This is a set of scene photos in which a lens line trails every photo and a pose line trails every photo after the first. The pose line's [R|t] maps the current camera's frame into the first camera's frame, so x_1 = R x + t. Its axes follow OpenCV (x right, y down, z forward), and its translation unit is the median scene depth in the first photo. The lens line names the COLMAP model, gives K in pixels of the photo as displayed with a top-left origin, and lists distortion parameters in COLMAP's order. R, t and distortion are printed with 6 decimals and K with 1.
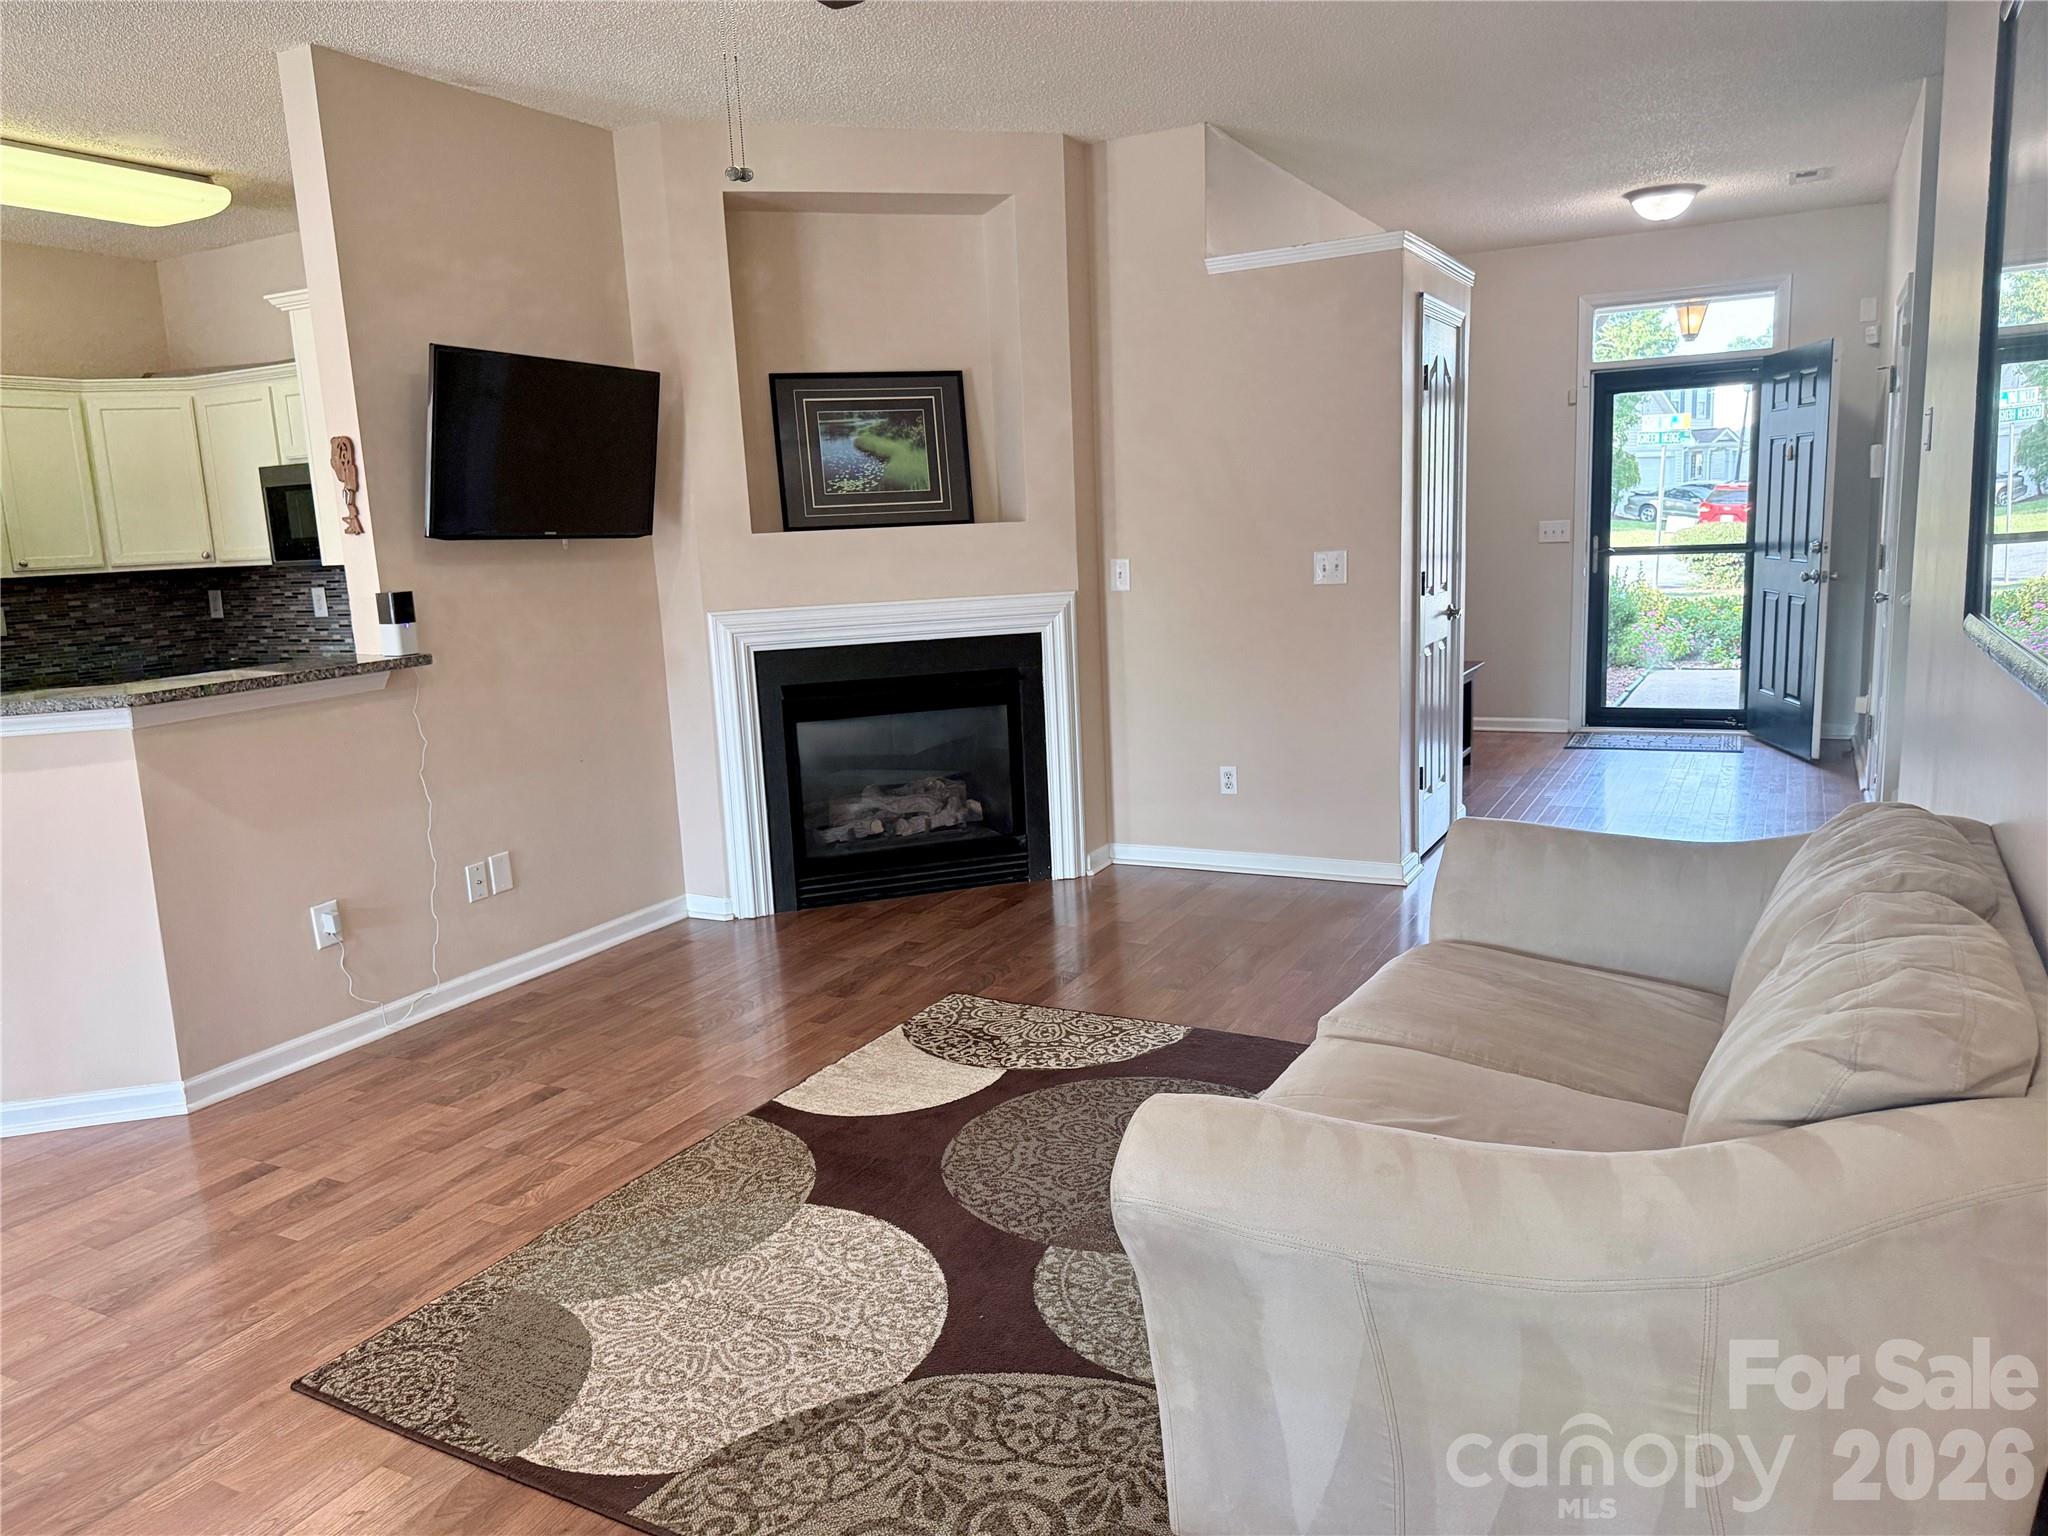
lens RADIAL K [[1445.3, 0, 993.3], [0, 1445.3, 787.3], [0, 0, 1]] dist [0.063337, -0.076824]
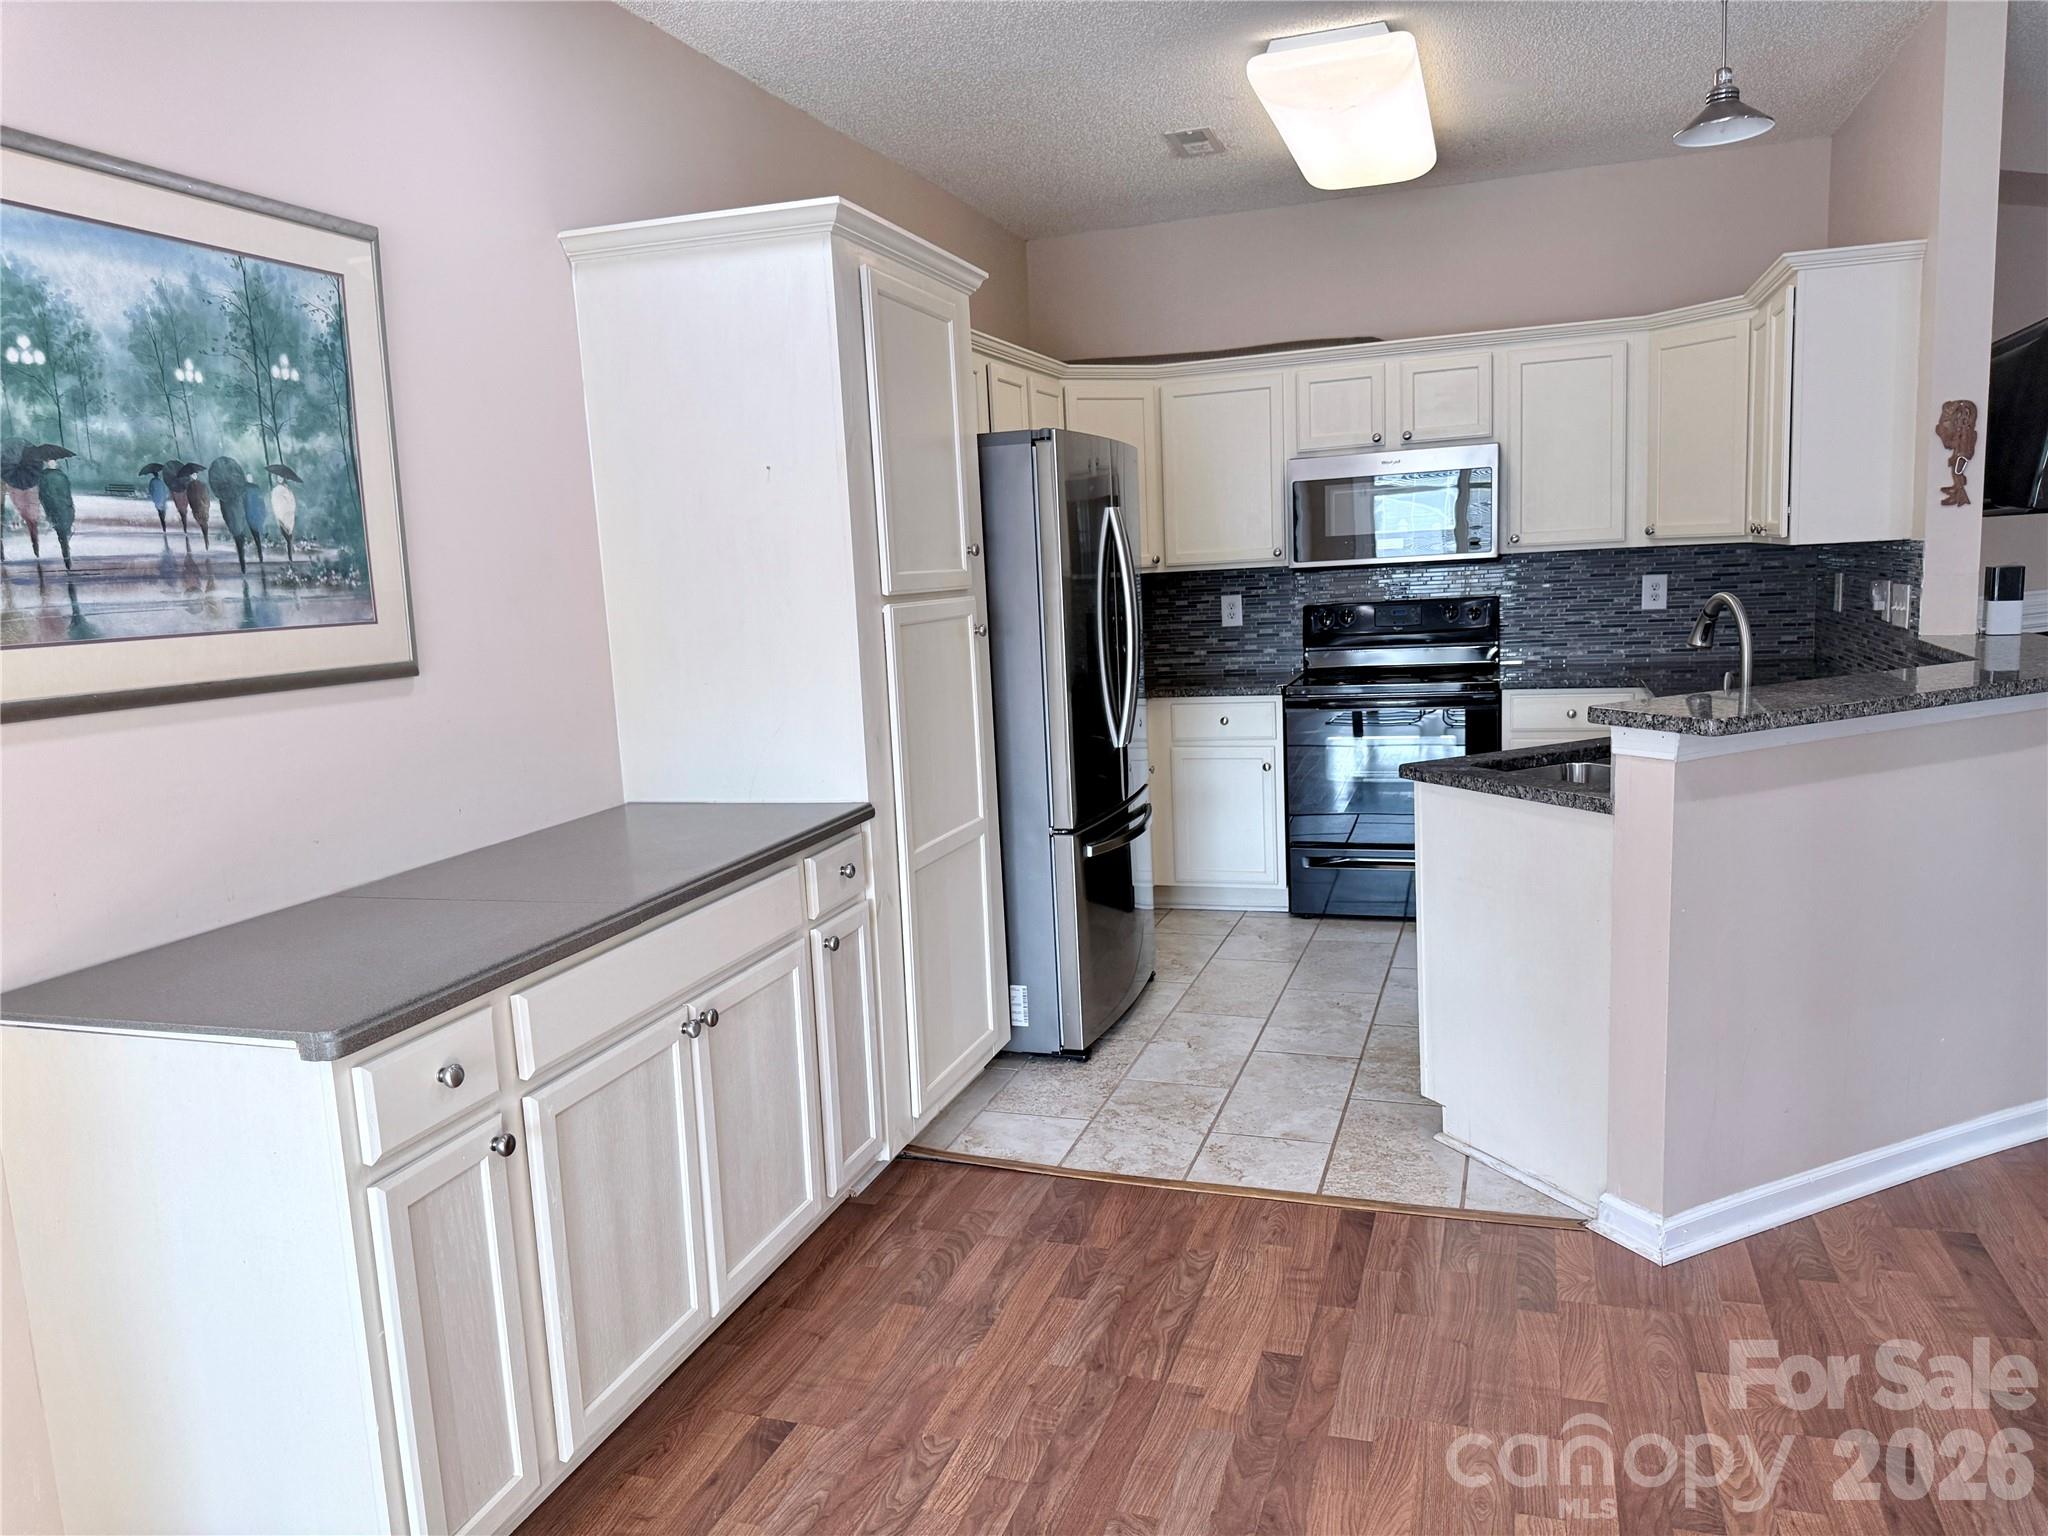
lens RADIAL K [[1445.3, 0, 1017.8], [0, 1445.3, 770.9], [0, 0, 1]] dist [0.063337, -0.076824]
pose [[0.986391, -0.027579, 0.162088, -1.154510], [0.034386, 0.998634, -0.039340, 0.011849], [-0.160782, 0.044378, 0.985992, 0.176663]]
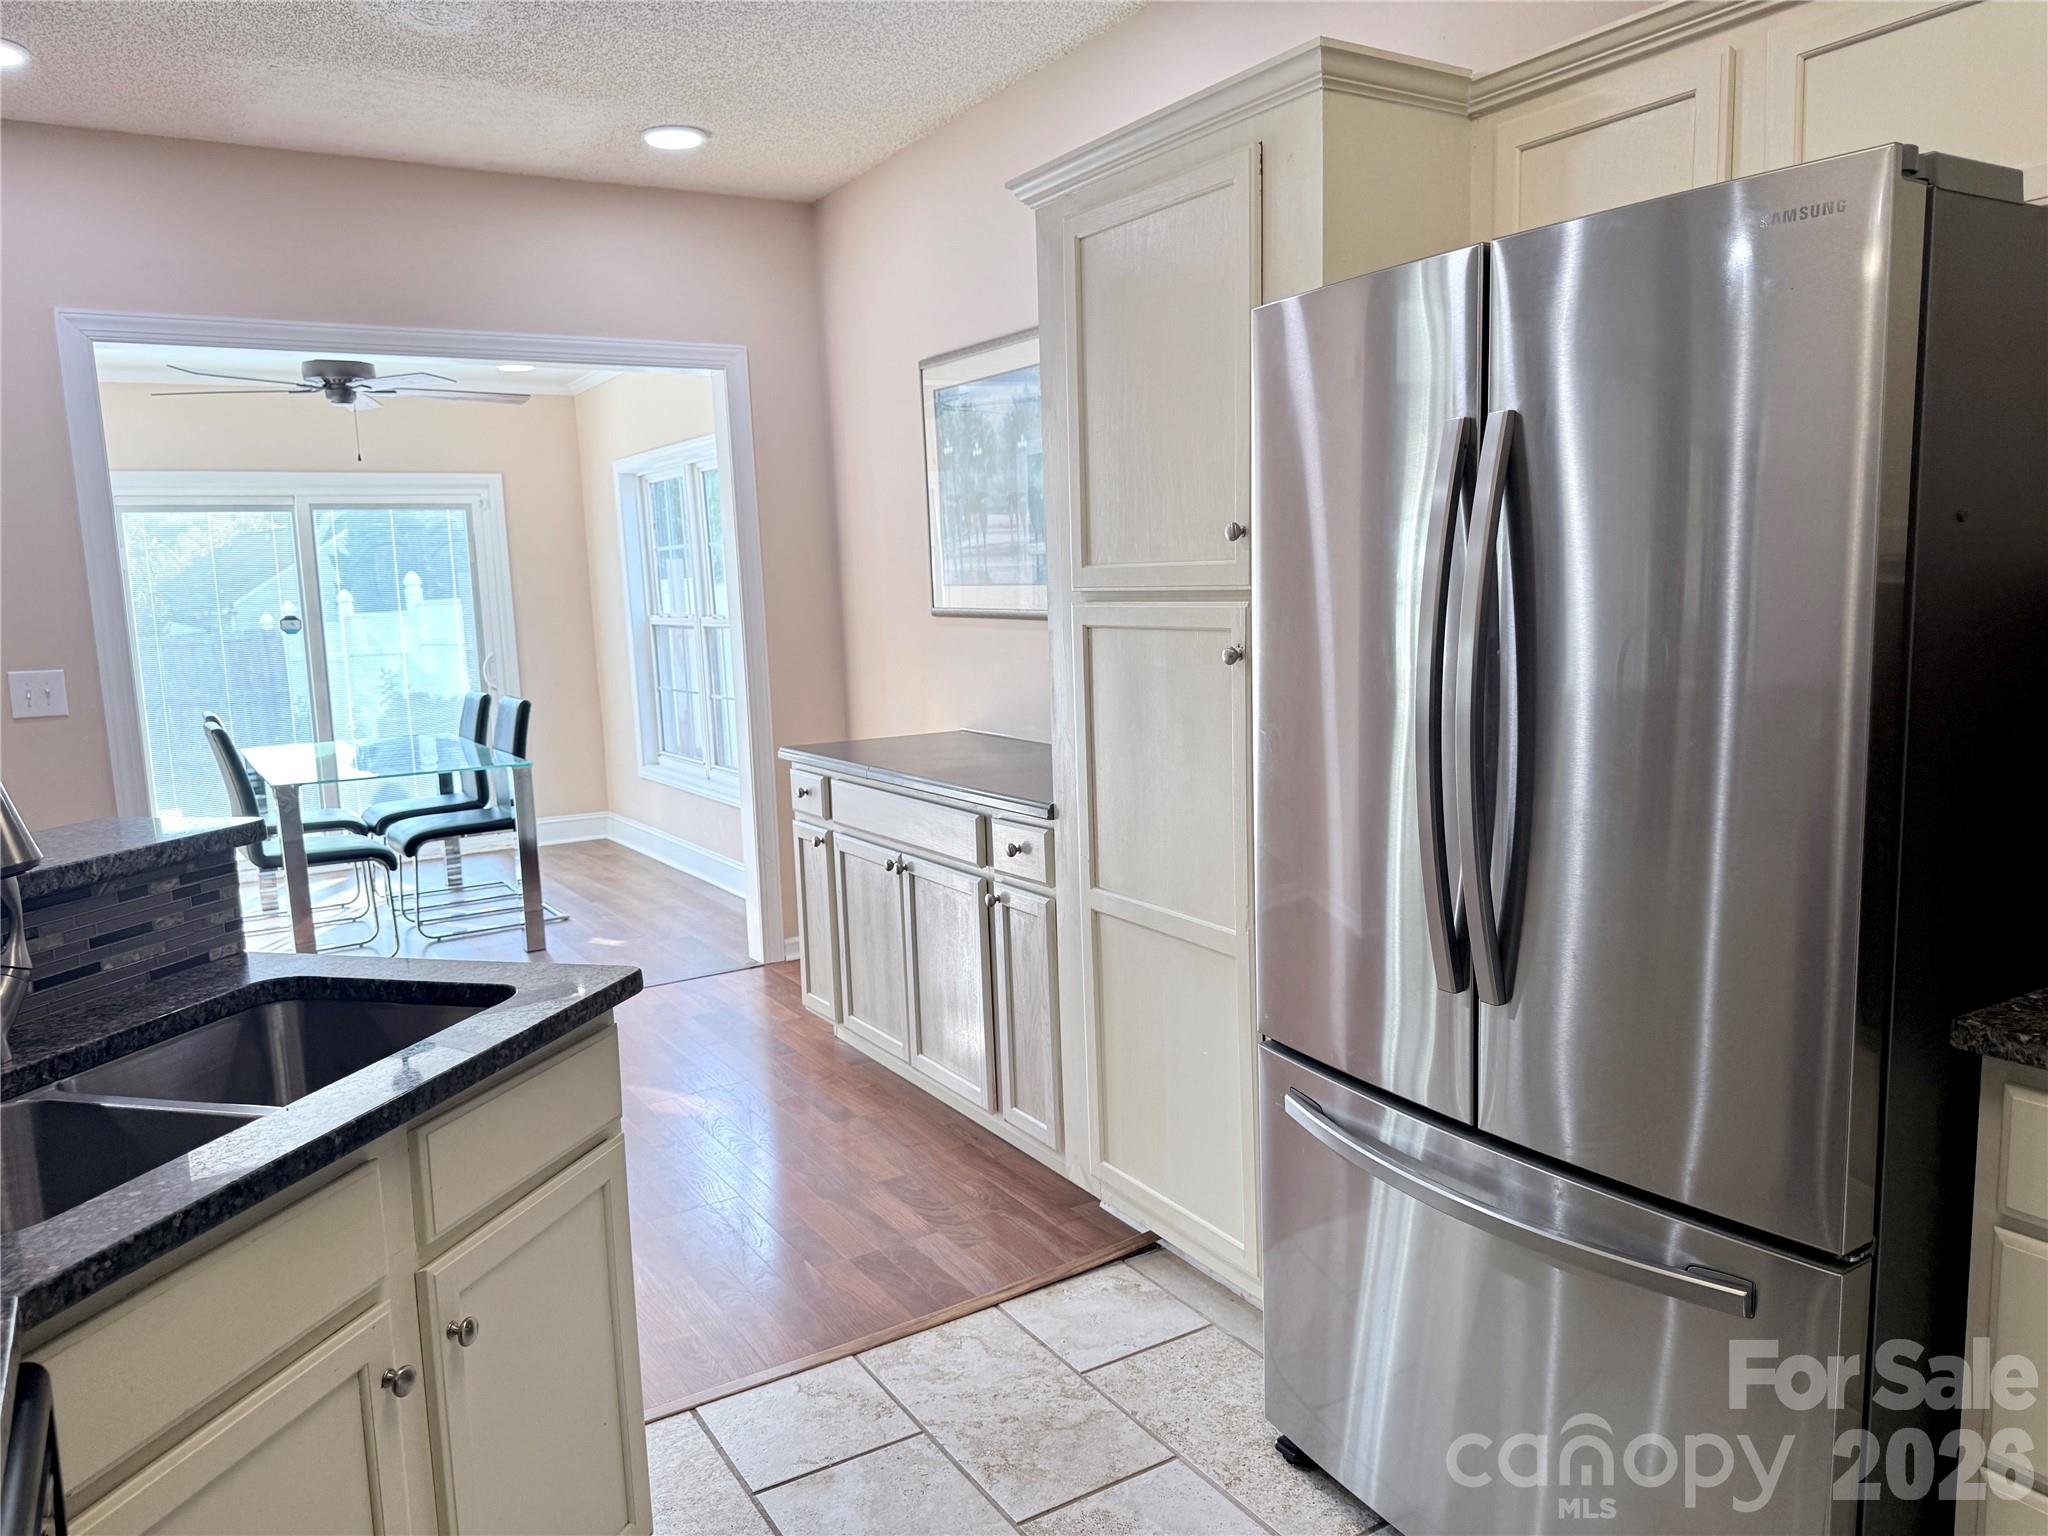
lens RADIAL K [[1445.3, 0, 1031.8], [0, 1445.3, 775.7], [0, 0, 1]] dist [0.063337, -0.076824]
pose [[-0.494969, 0.174419, -0.851225, -0.497923], [-0.107952, 0.959712, 0.259420, -0.201135], [0.862179, 0.220297, -0.456199, 1.236097]]
